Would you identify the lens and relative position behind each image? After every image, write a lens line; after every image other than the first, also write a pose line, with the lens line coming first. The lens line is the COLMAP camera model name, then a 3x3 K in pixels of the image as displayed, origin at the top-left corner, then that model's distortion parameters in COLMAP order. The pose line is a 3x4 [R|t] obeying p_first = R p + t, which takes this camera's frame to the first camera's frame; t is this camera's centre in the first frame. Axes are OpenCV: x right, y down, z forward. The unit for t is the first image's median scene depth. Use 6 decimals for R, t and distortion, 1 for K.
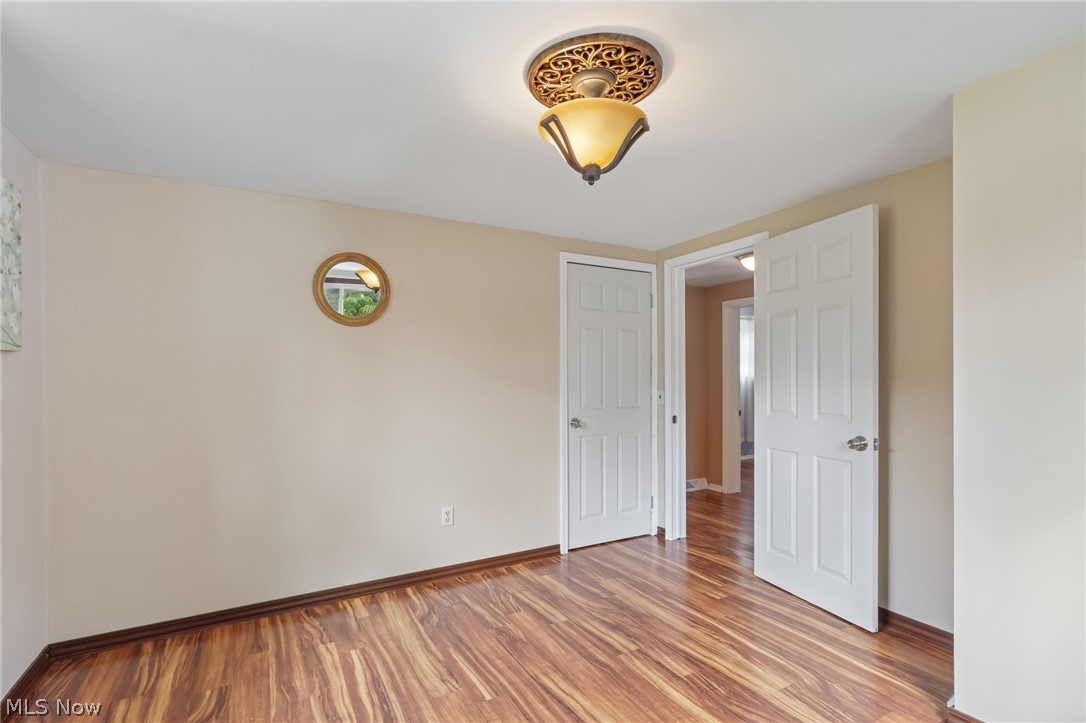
lens RADIAL K [[504.0, 0, 542.6], [0, 504.0, 375.1], [0, 0, 1]] dist [-0.000463, 0.000120]
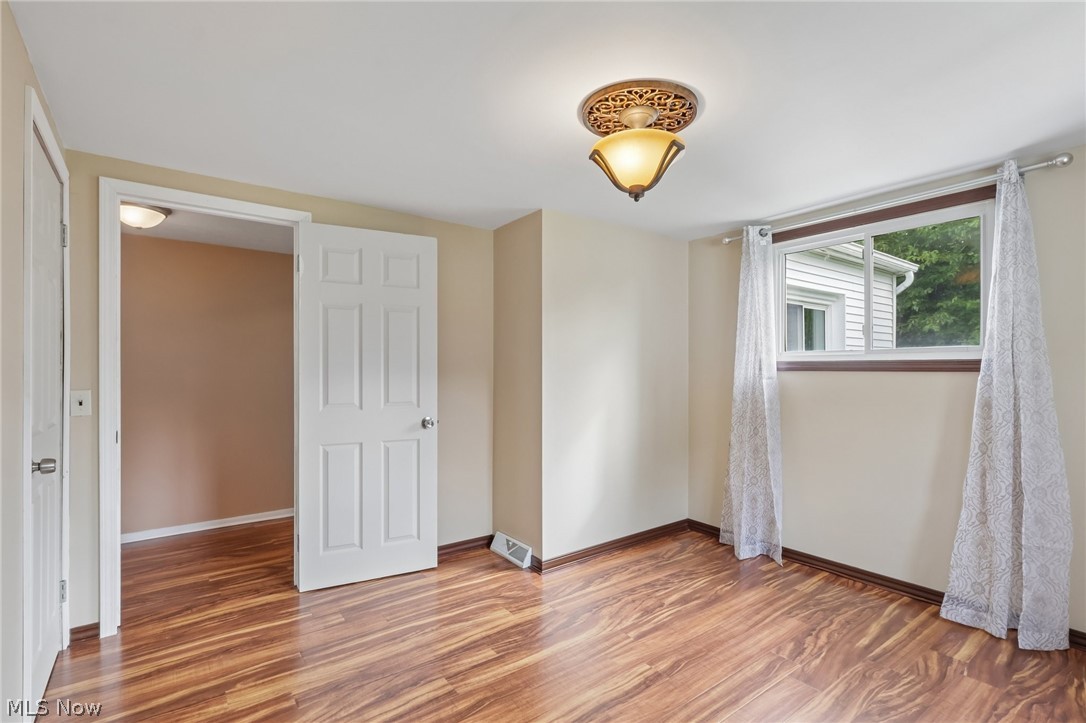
lens RADIAL K [[502.8, 0, 538.4], [0, 502.8, 363.5], [0, 0, 1]] dist [-0.000662, 0.000402]
pose [[-0.113140, 0.013936, 0.993481, -0.658578], [-0.005626, 0.999877, -0.014667, 0.003966], [-0.993563, -0.007249, -0.113048, 0.872562]]
